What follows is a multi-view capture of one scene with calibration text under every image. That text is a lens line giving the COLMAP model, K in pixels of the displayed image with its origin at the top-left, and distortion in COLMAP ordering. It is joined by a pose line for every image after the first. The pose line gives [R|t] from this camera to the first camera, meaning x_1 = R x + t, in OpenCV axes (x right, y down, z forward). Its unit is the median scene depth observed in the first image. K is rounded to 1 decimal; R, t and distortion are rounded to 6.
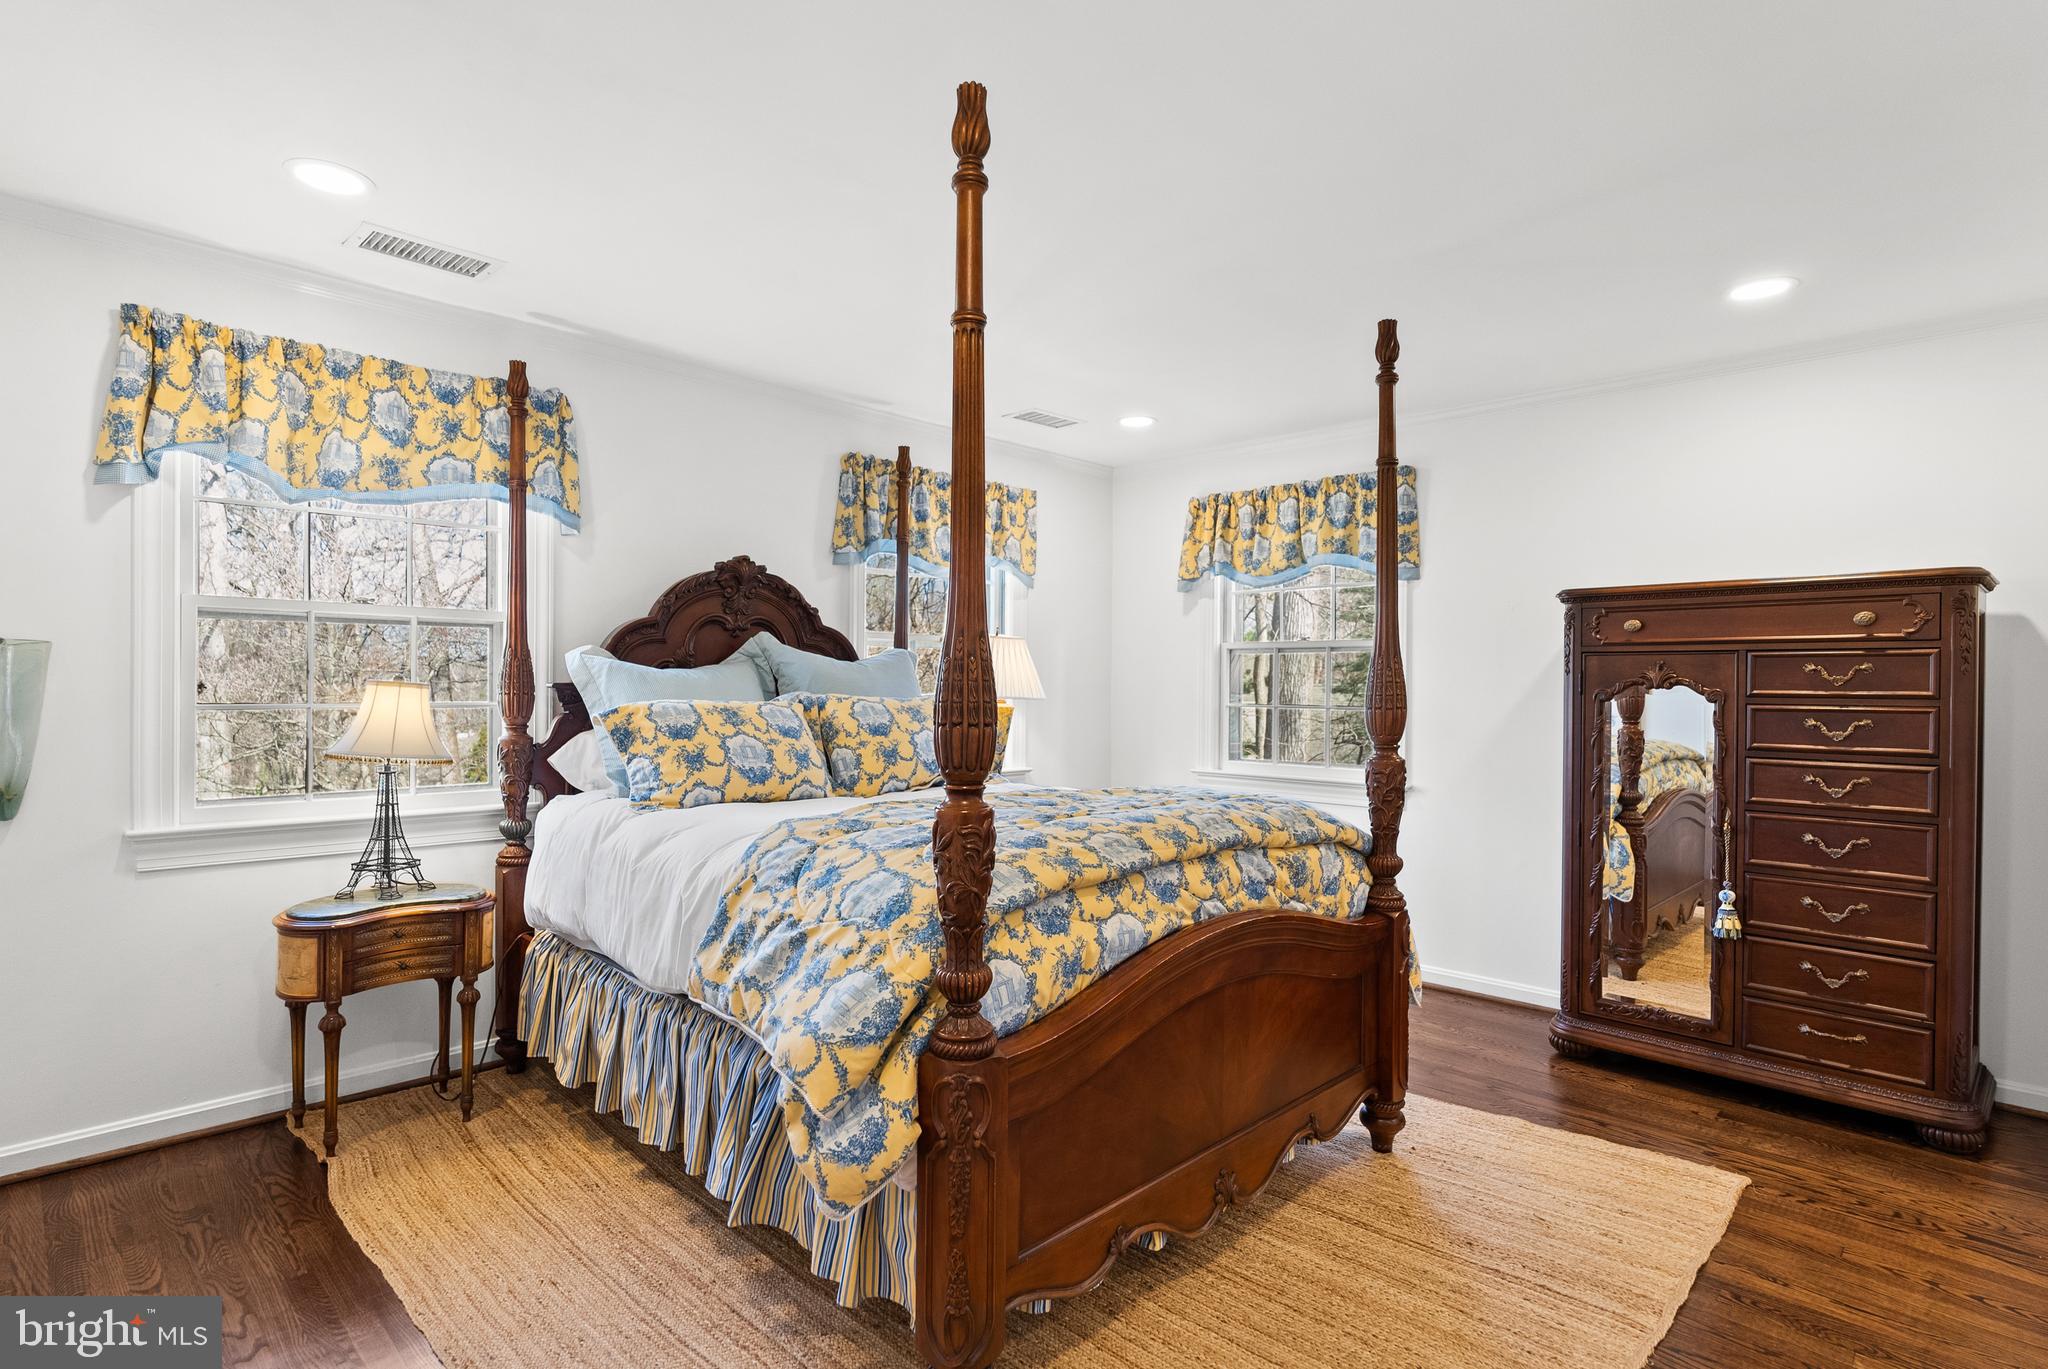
lens RADIAL K [[1034.2, 0, 1024.0], [0, 1034.2, 684.5], [0, 0, 1]] dist [-0.004160, -0.000475]
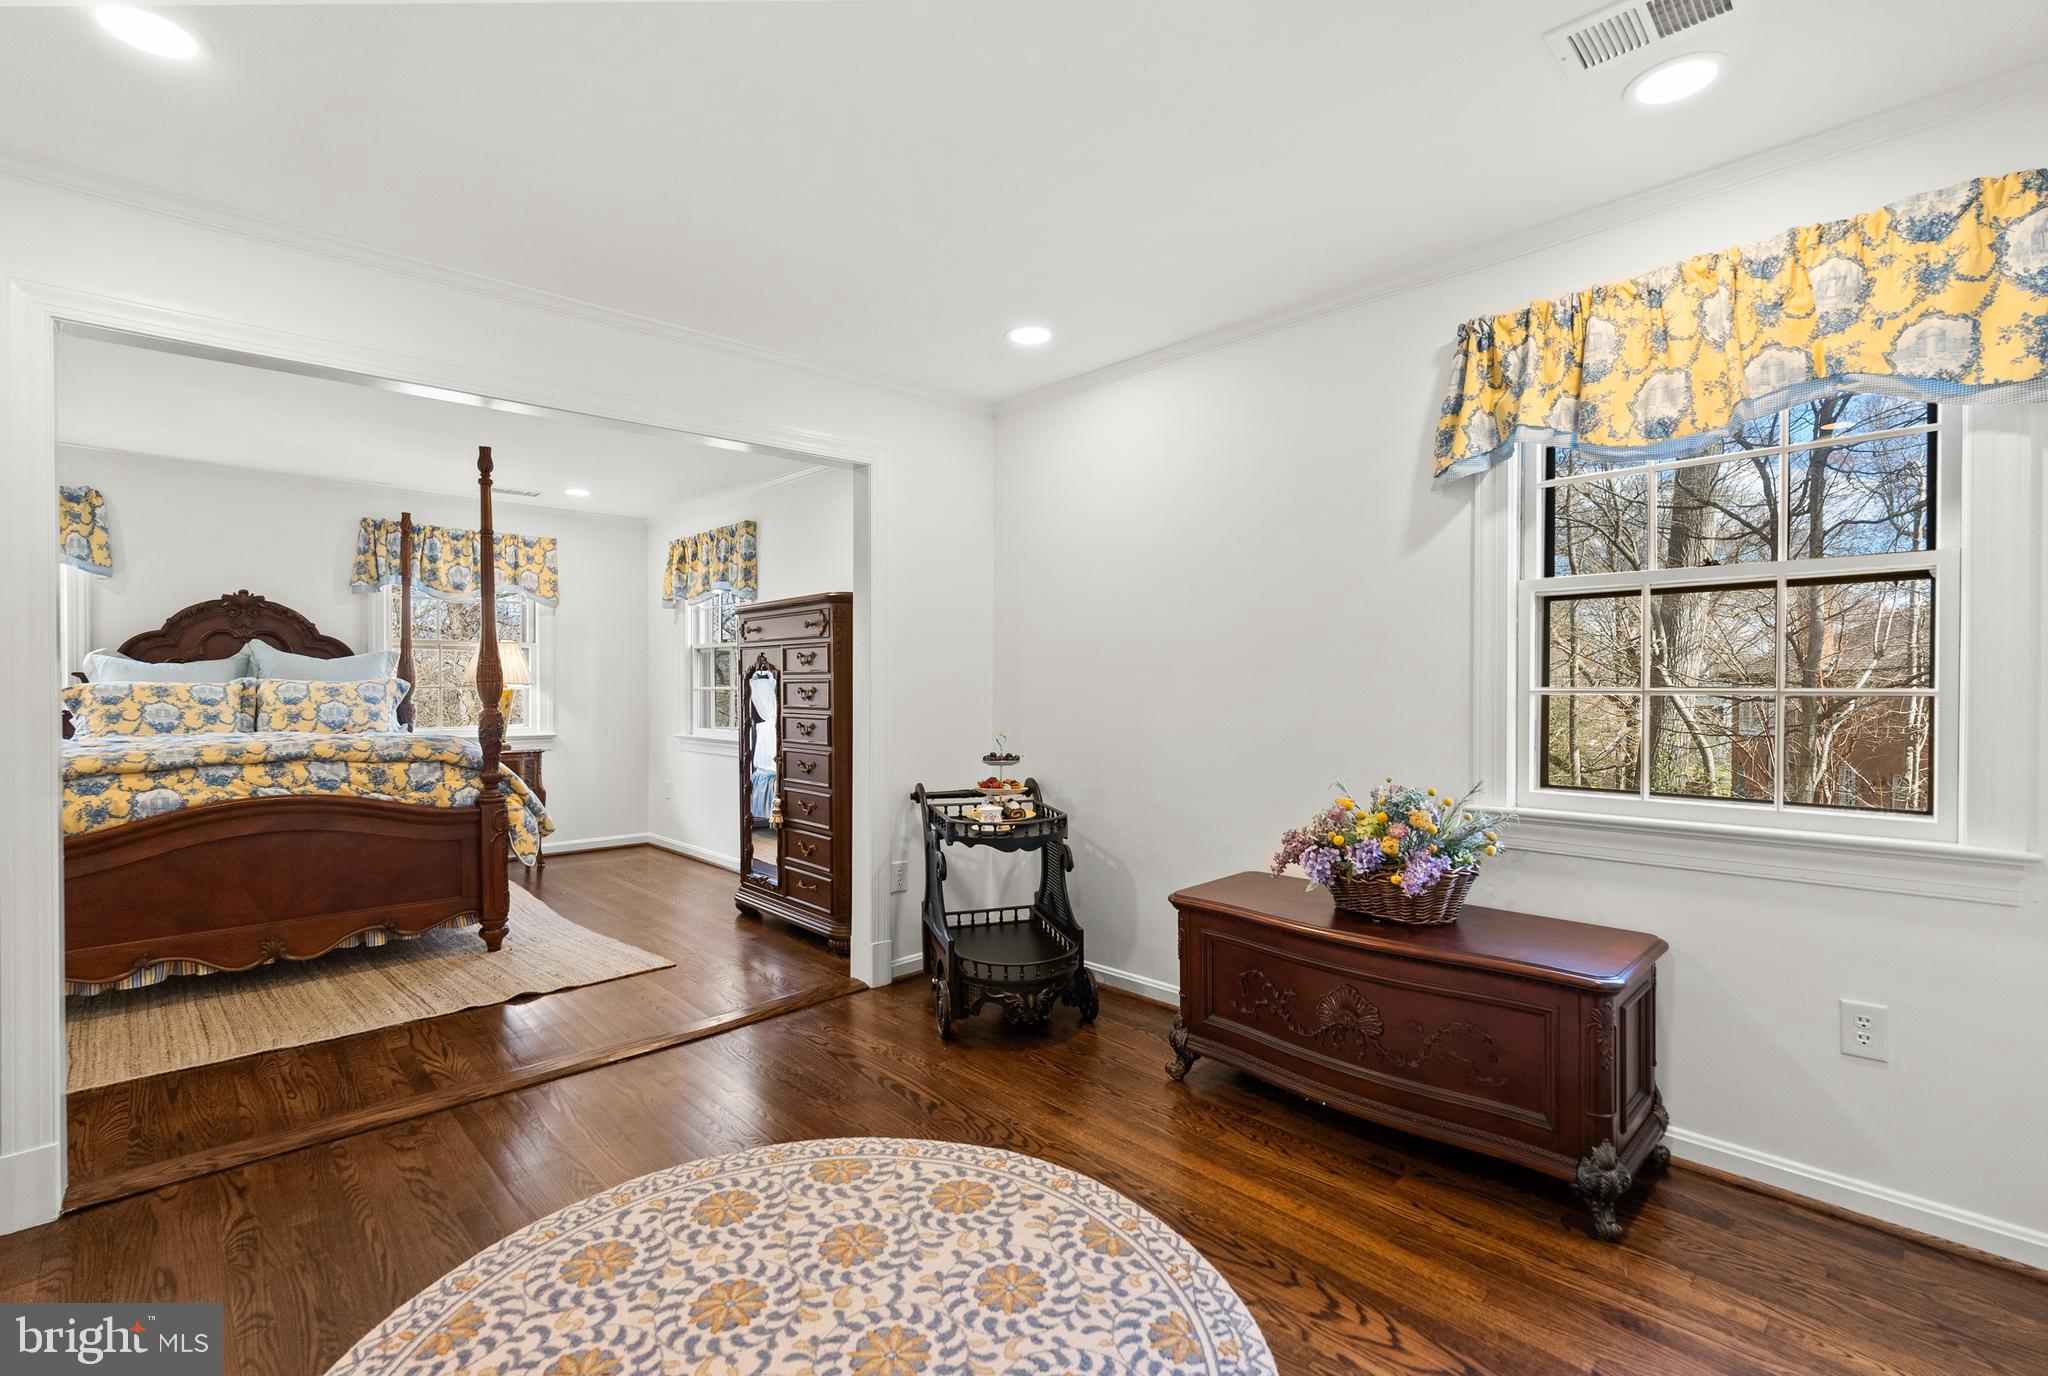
lens RADIAL K [[922.6, 0, 1024.0], [0, 922.6, 688.0], [0, 0, 1]] dist [-0.001608, 0.000114]
pose [[0.999435, -0.007103, -0.032853, 1.097491], [0.007174, 0.999972, 0.002053, 0.031580], [0.032837, -0.002287, 0.999458, -0.387277]]
